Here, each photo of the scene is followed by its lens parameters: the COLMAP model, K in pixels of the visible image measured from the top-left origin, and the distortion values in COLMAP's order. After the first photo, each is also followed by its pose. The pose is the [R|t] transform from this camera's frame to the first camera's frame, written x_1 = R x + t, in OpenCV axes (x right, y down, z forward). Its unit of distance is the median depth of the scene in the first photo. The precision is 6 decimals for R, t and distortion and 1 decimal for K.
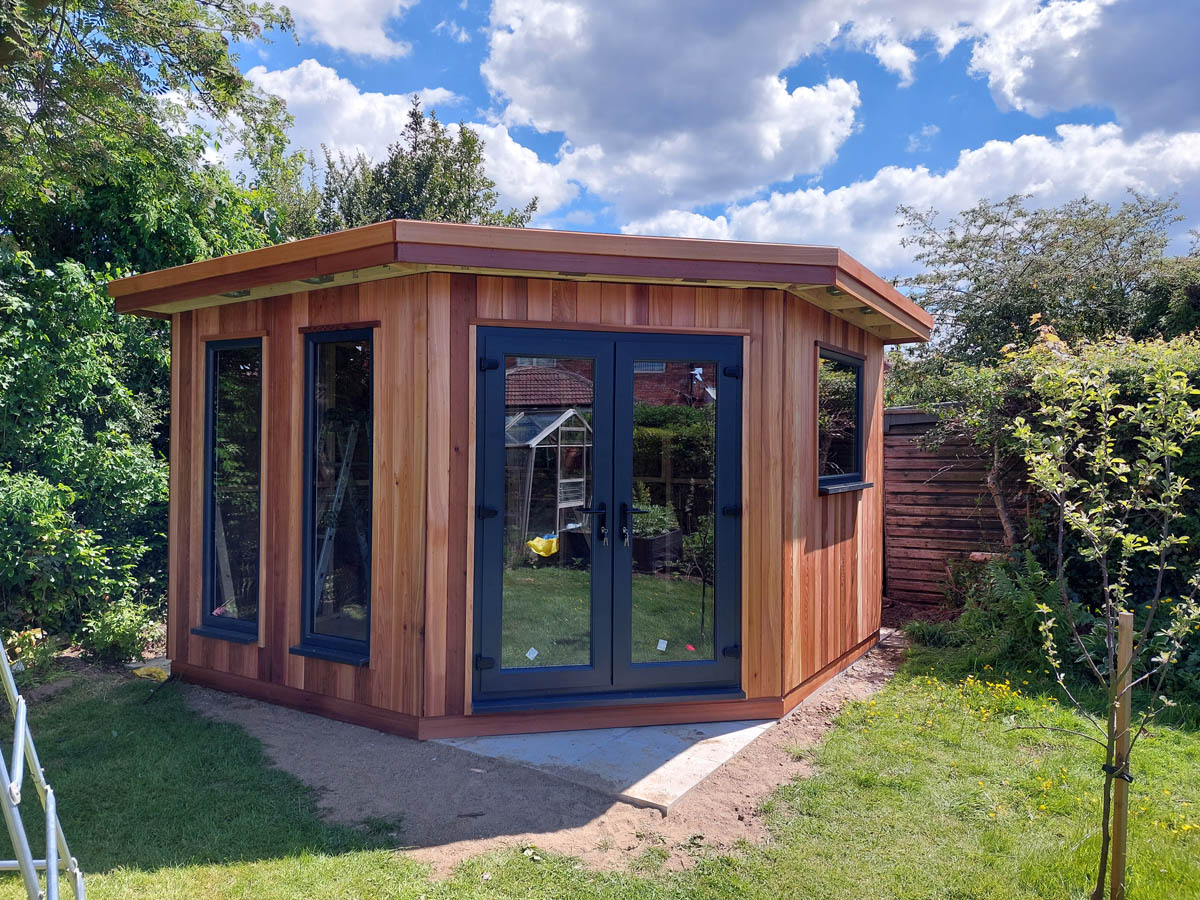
lens RADIAL K [[815.9, 0, 606.0], [0, 815.9, 459.7], [0, 0, 1]] dist [0.009118, -0.005653]
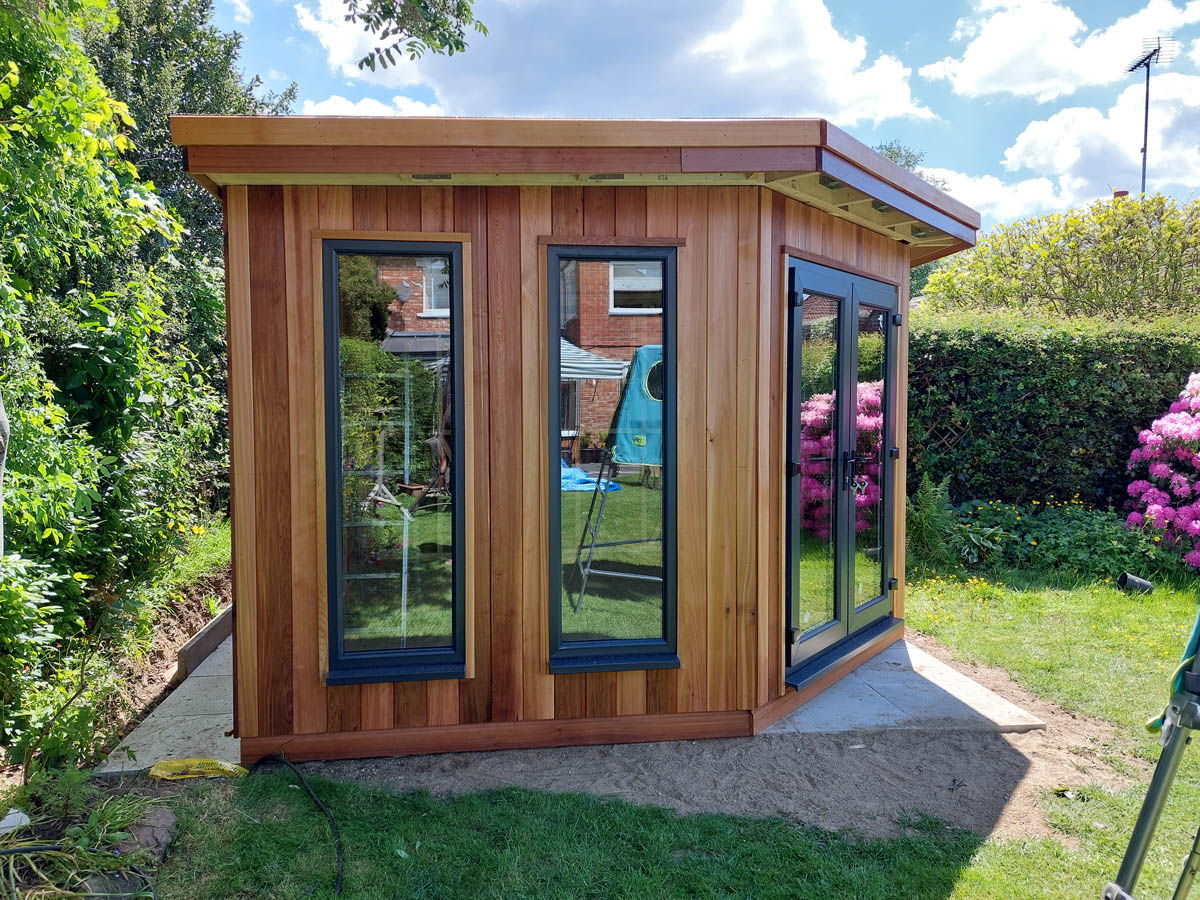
lens RADIAL K [[817.5, 0, 614.1], [0, 817.5, 446.0], [0, 0, 1]] dist [0.004794, 0.003774]
pose [[0.804332, -0.054193, 0.591704, -0.826961], [0.024165, 0.997992, 0.058554, -0.016282], [-0.593689, -0.032799, 0.804026, 0.395232]]
